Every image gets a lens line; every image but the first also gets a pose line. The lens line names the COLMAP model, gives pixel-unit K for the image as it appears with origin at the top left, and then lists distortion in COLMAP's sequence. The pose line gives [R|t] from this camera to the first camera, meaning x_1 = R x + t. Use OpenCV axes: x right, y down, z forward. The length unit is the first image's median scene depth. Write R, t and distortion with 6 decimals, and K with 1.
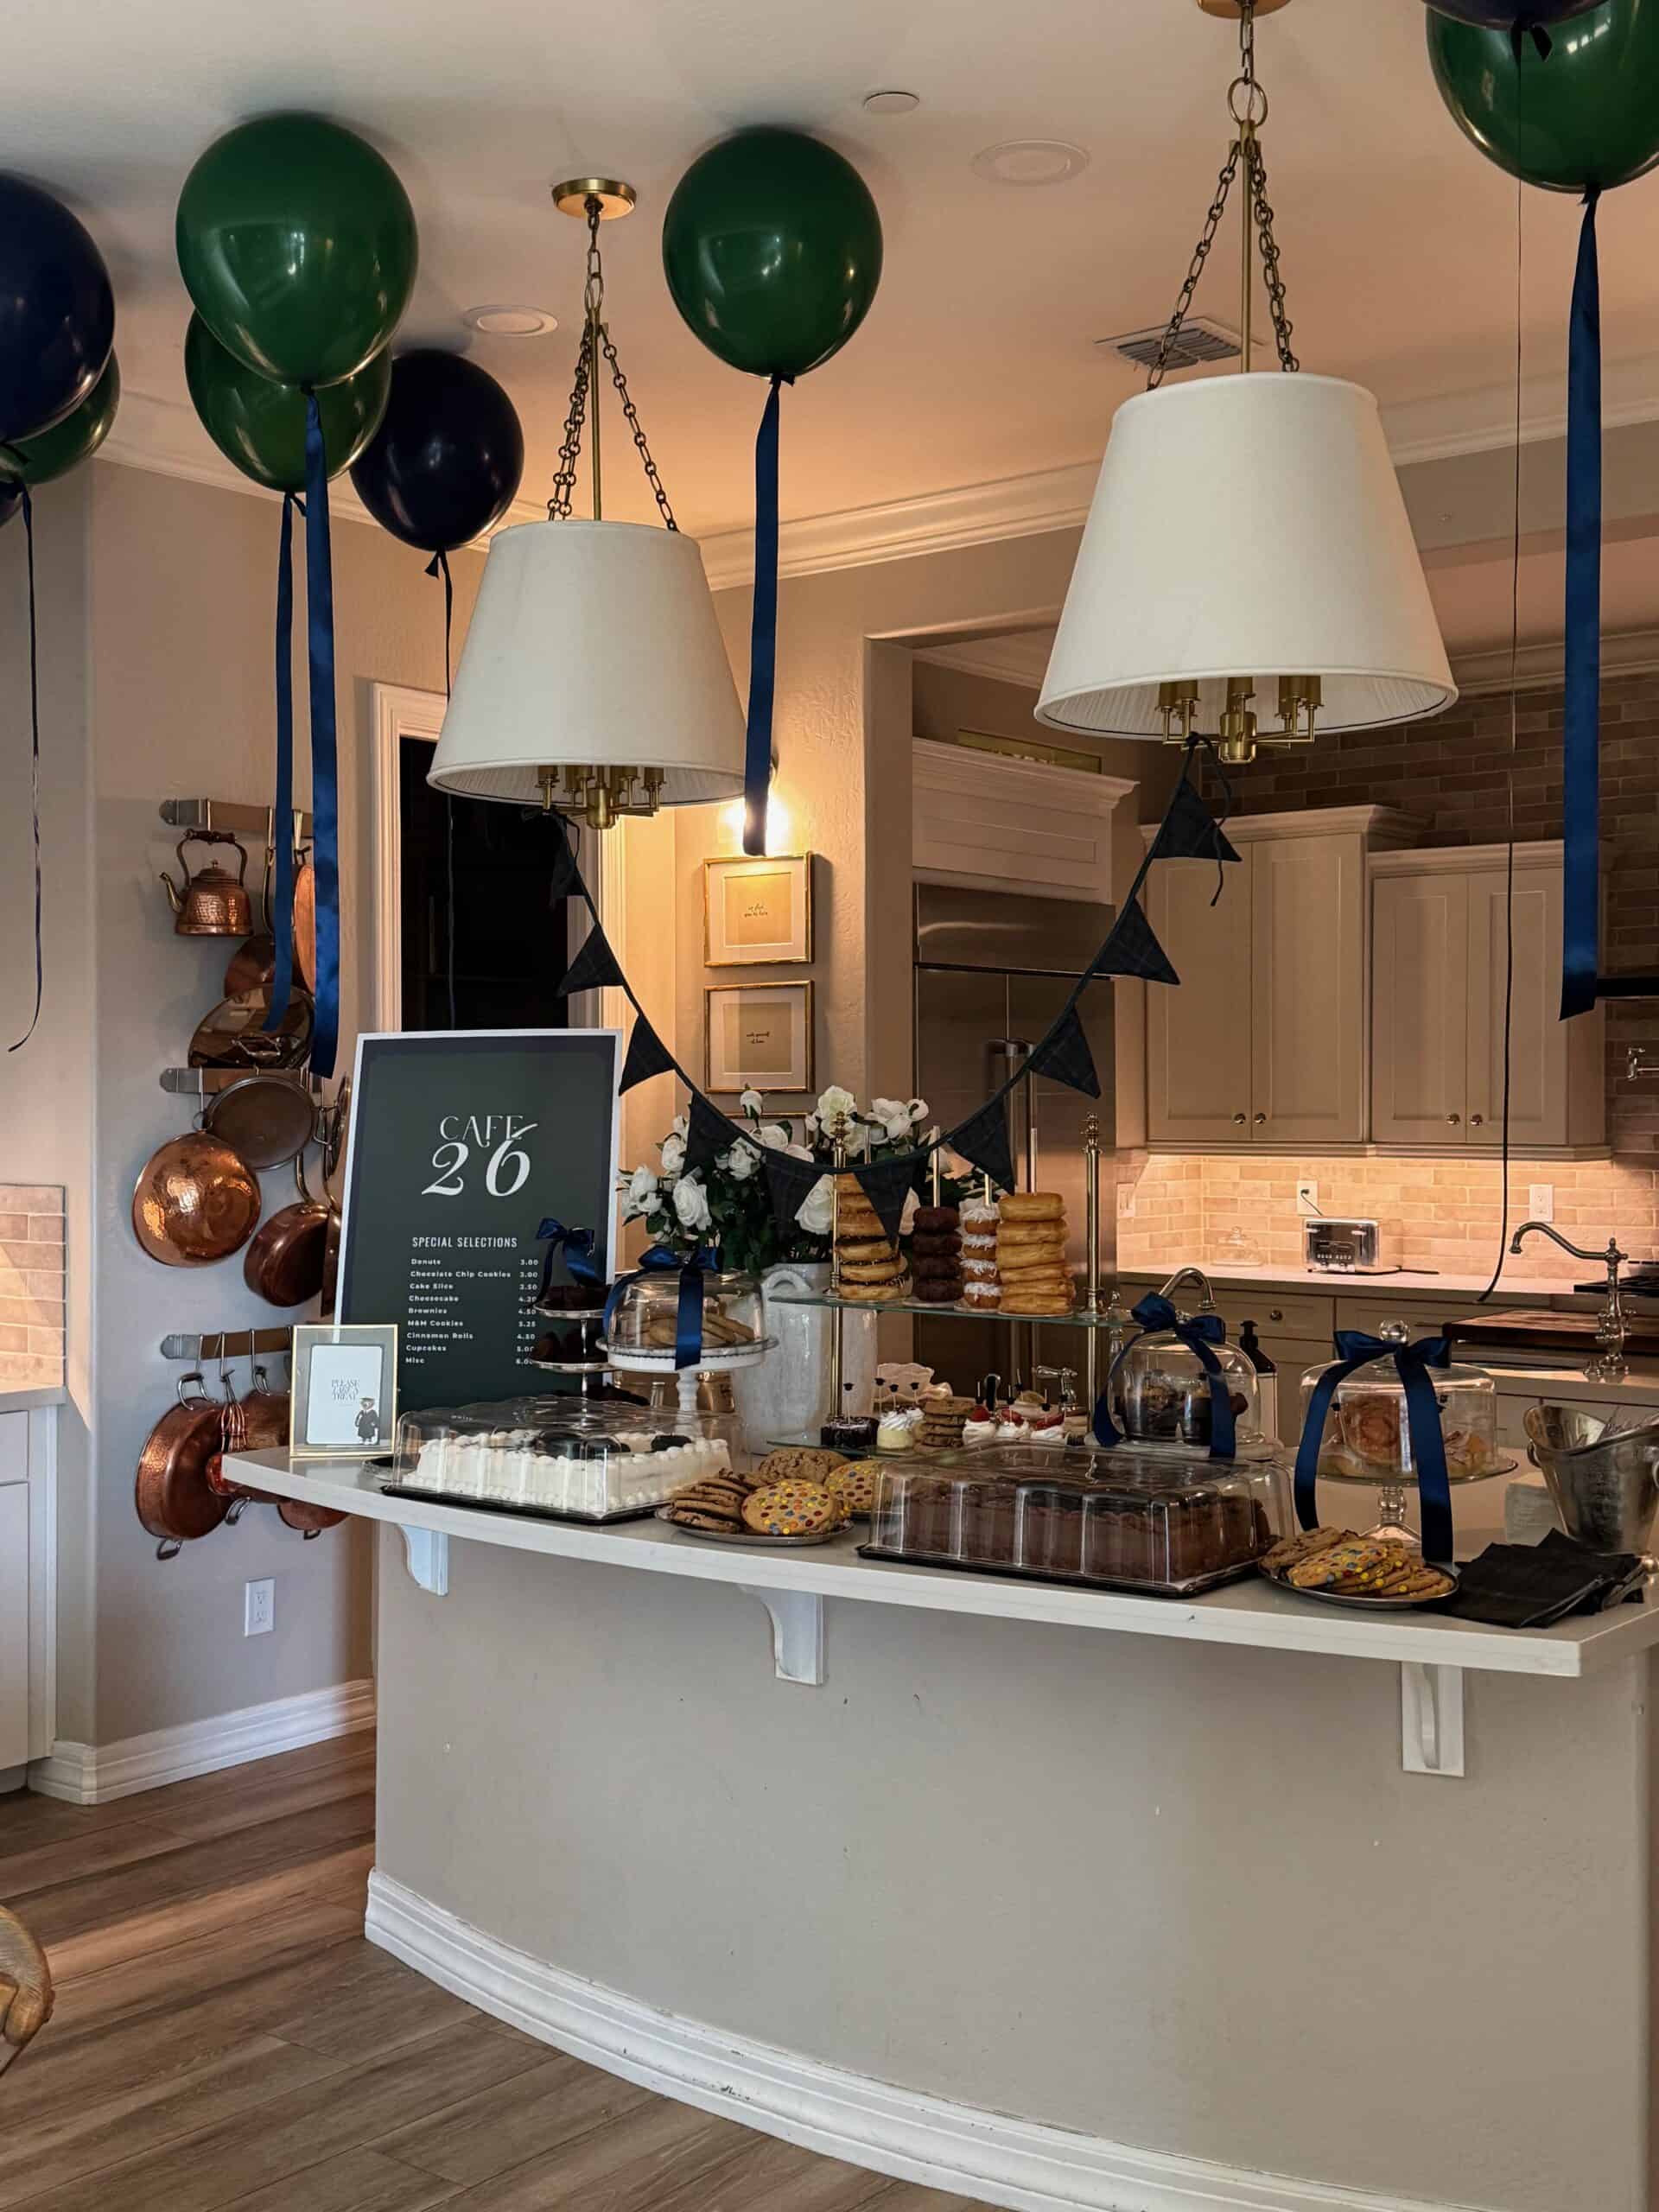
lens RADIAL K [[2489.2, 0, 827.7], [0, 2489.2, 1106.2], [0, 0, 1]] dist [0.012909, 0.000000]
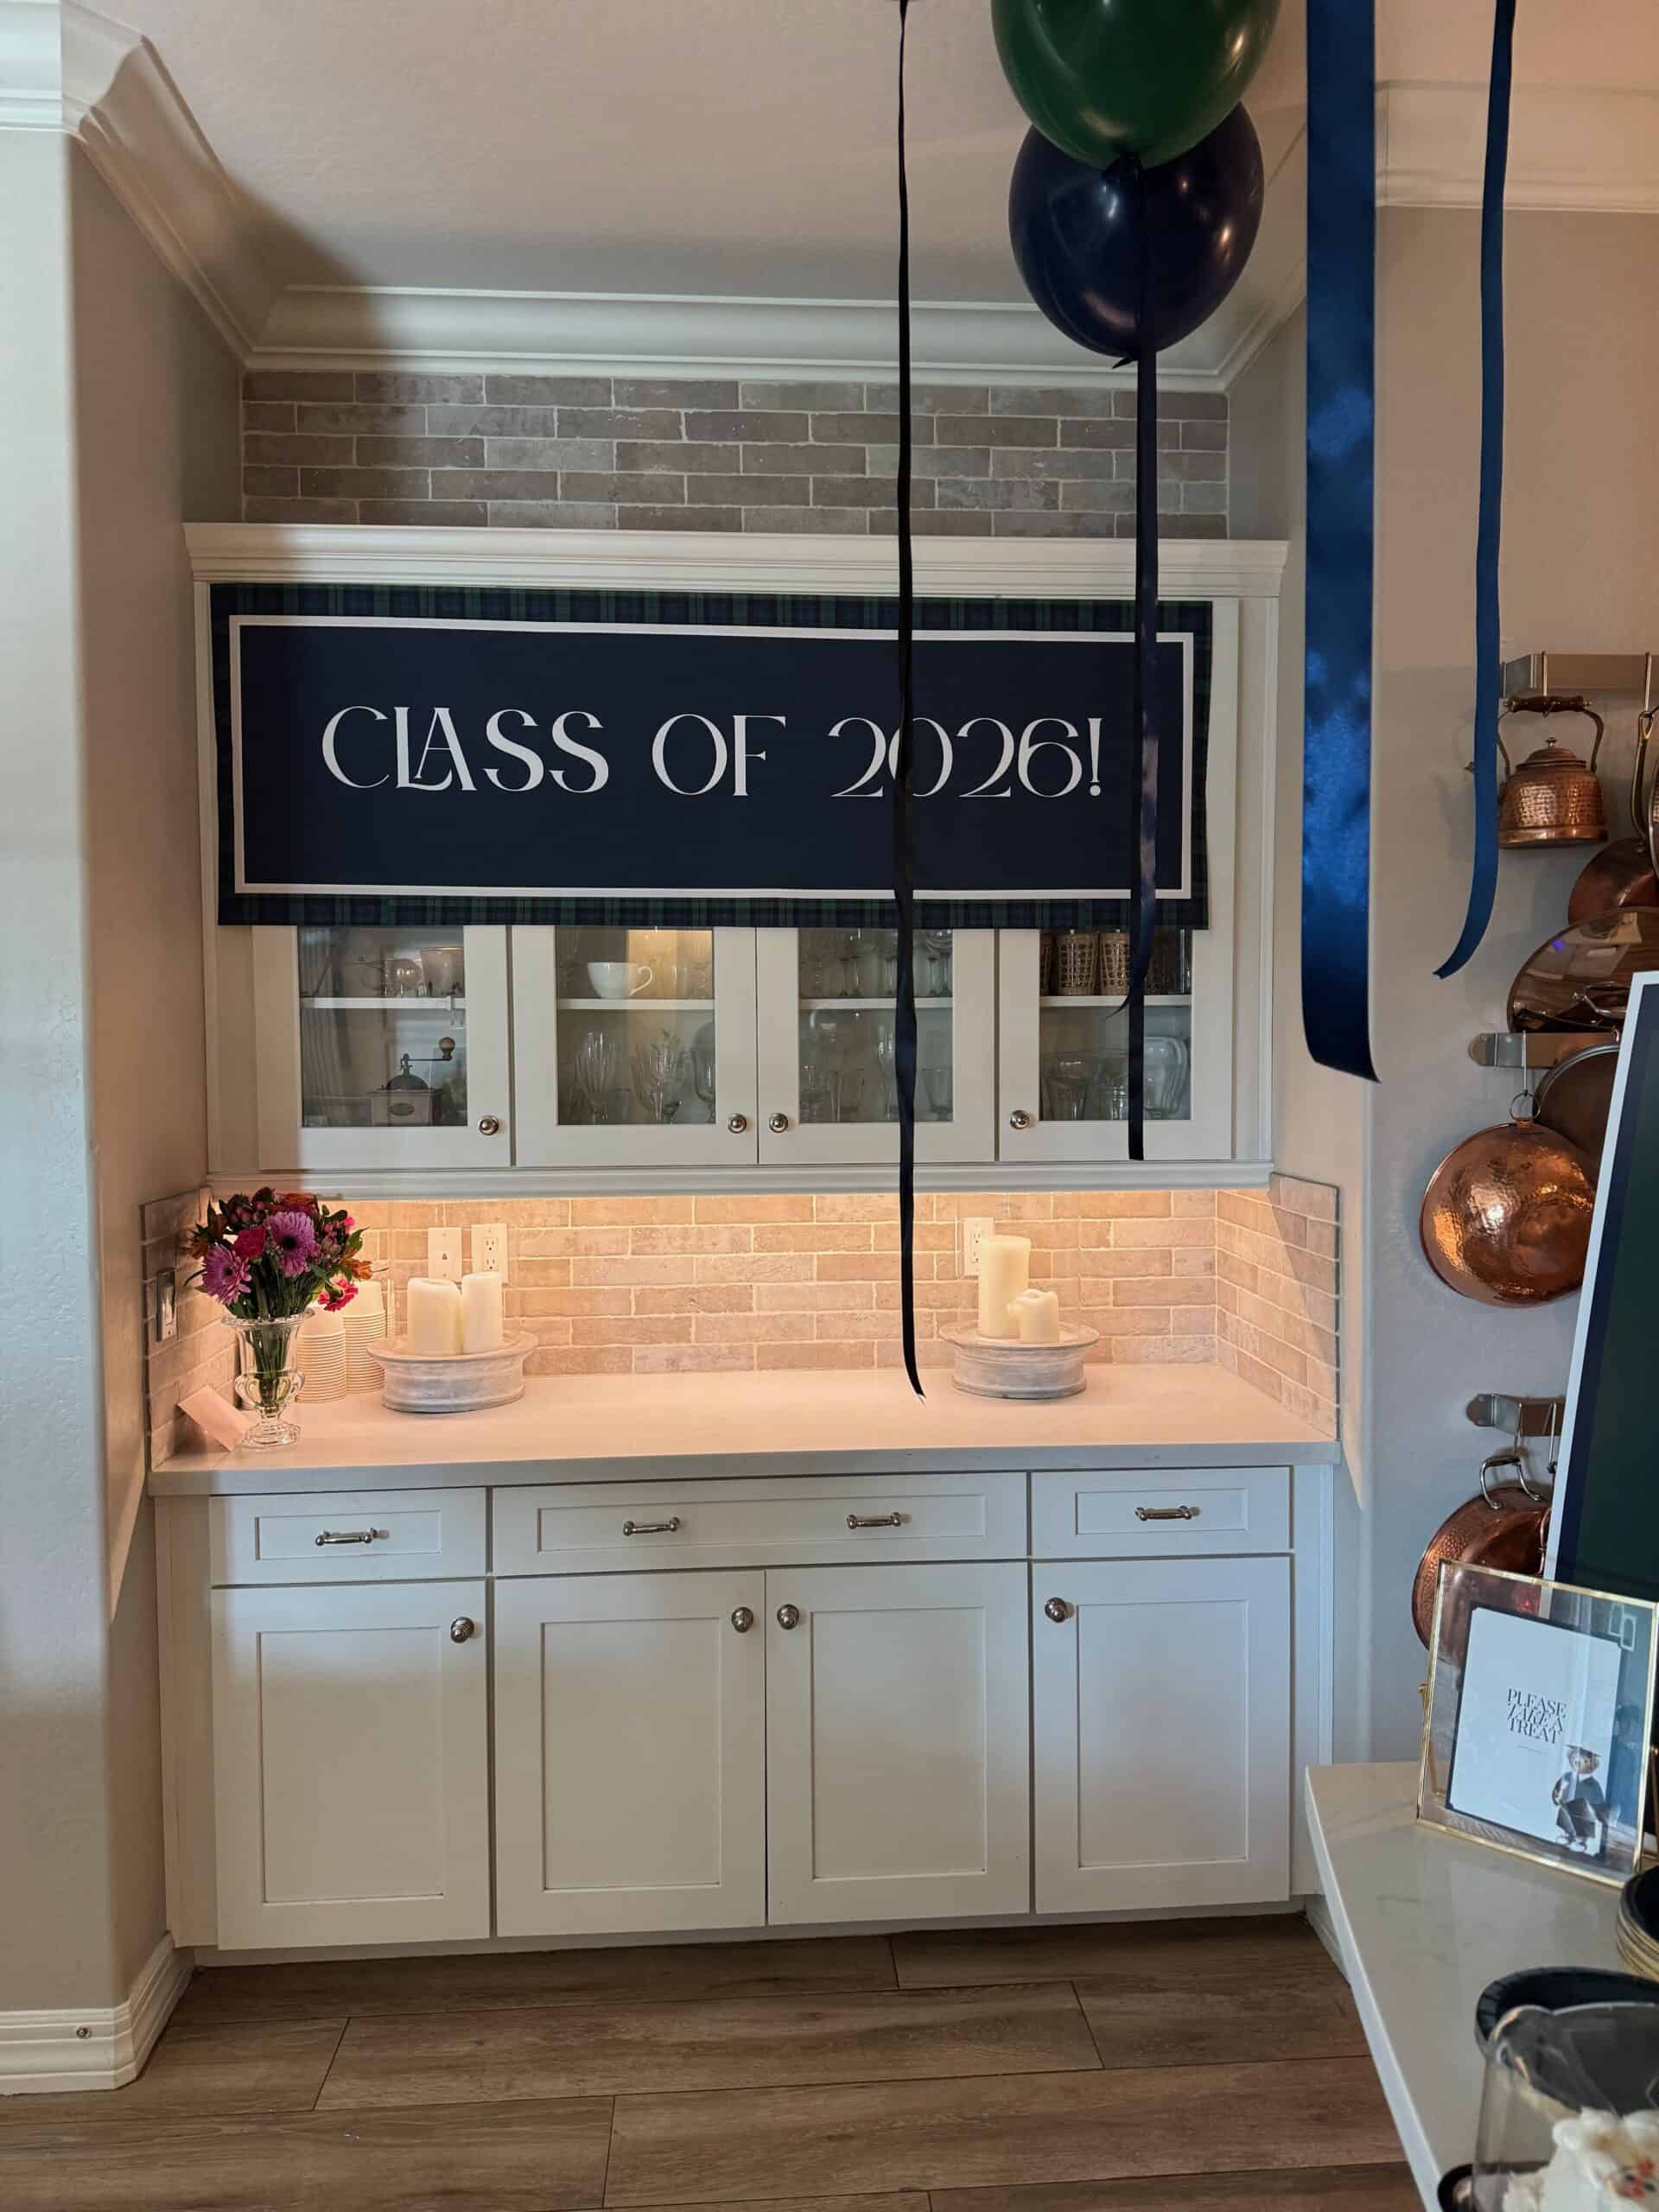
lens RADIAL K [[1537.0, 0, 820.6], [0, 1537.0, 1100.7], [0, 0, 1]] dist [0.002392, 0.003979]
pose [[0.654436, 0.022520, -0.755782, -0.049502], [0.005907, 0.999374, 0.034893, -0.012181], [0.756094, -0.027300, 0.653893, 0.558702]]
